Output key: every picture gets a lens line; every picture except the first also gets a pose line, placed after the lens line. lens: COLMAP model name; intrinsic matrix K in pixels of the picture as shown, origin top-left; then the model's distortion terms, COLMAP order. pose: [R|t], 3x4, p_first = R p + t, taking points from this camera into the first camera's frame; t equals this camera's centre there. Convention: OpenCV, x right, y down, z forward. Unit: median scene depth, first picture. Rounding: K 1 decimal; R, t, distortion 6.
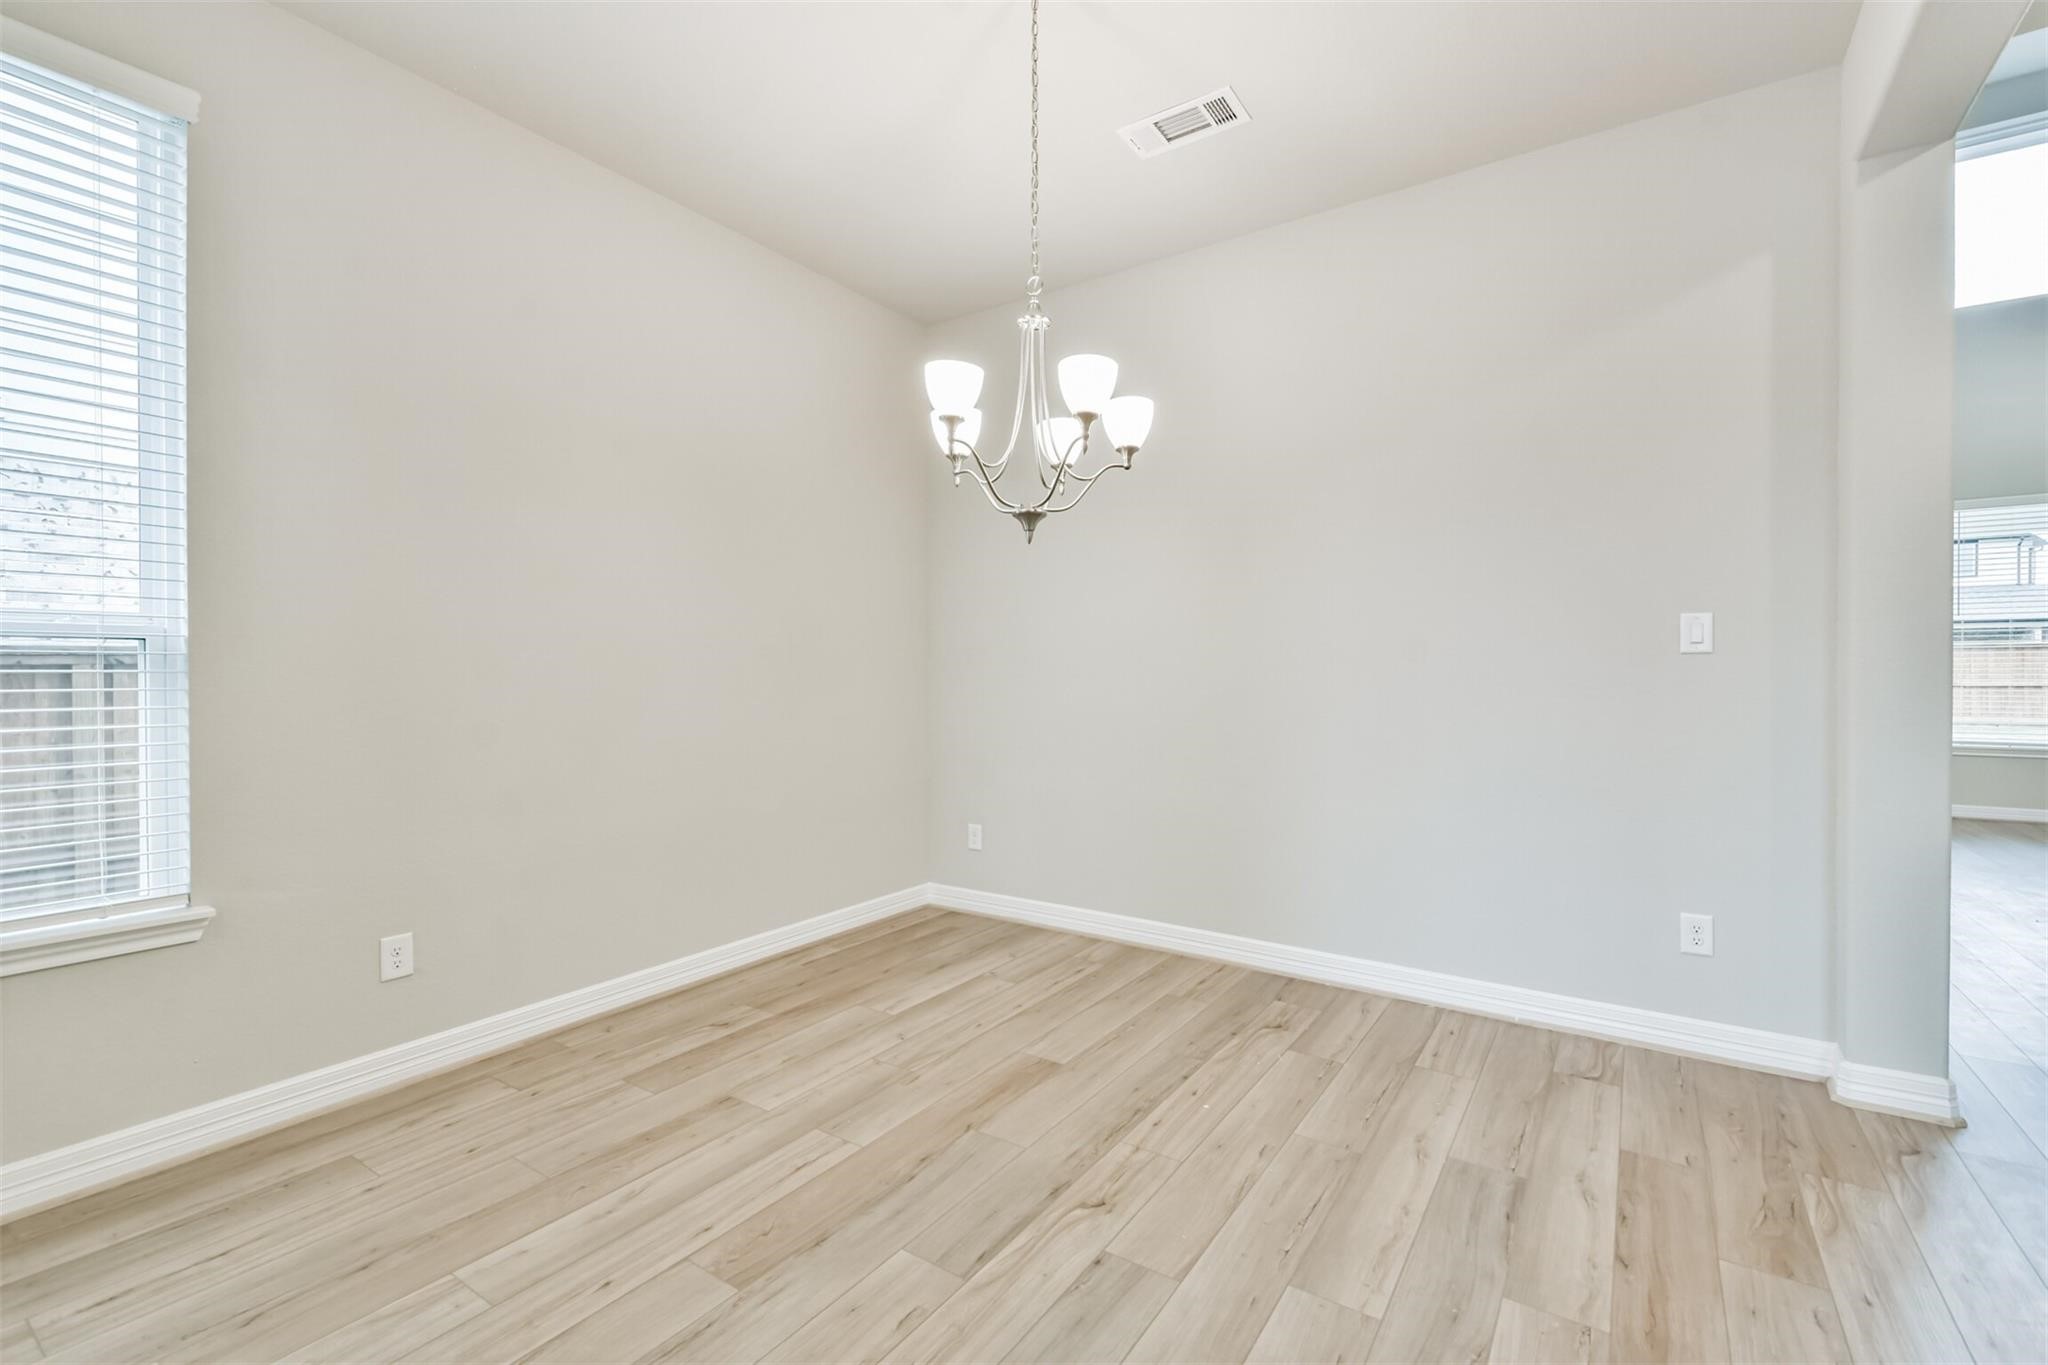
lens RADIAL K [[892.8, 0, 1069.5], [0, 892.8, 649.1], [0, 0, 1]] dist [-0.000600, -0.003391]
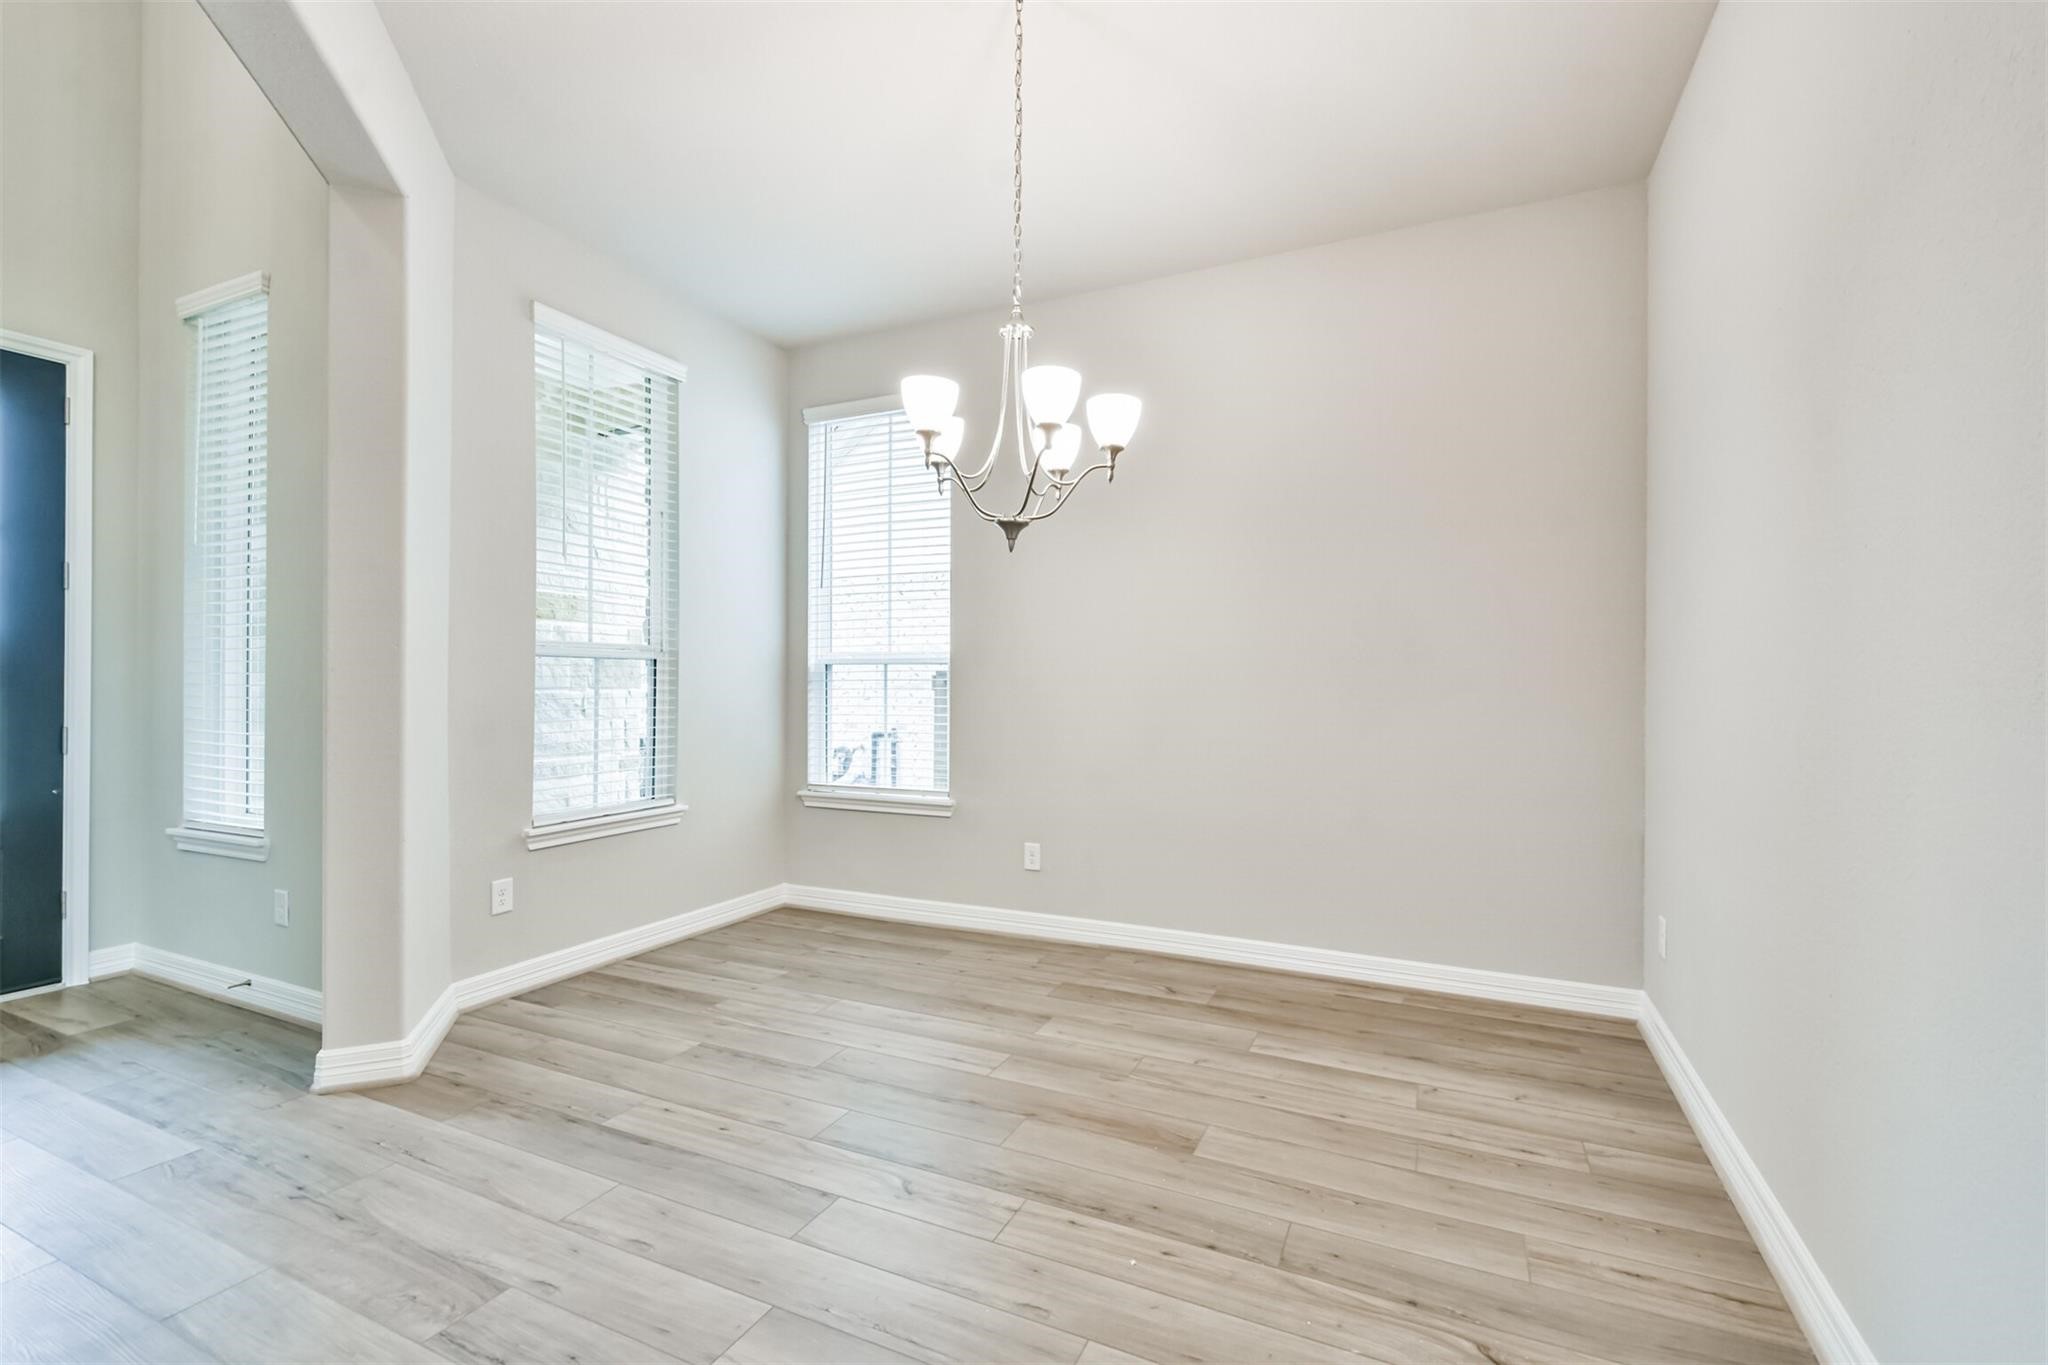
lens RADIAL K [[892.8, 0, 1022.0], [0, 892.8, 688.0], [0, 0, 1]] dist [-0.000600, -0.003391]
pose [[0.148560, 0.020762, -0.988685, 0.735746], [0.007544, 0.999727, 0.022128, 0.004144], [0.988875, -0.010746, 0.148362, 0.666589]]
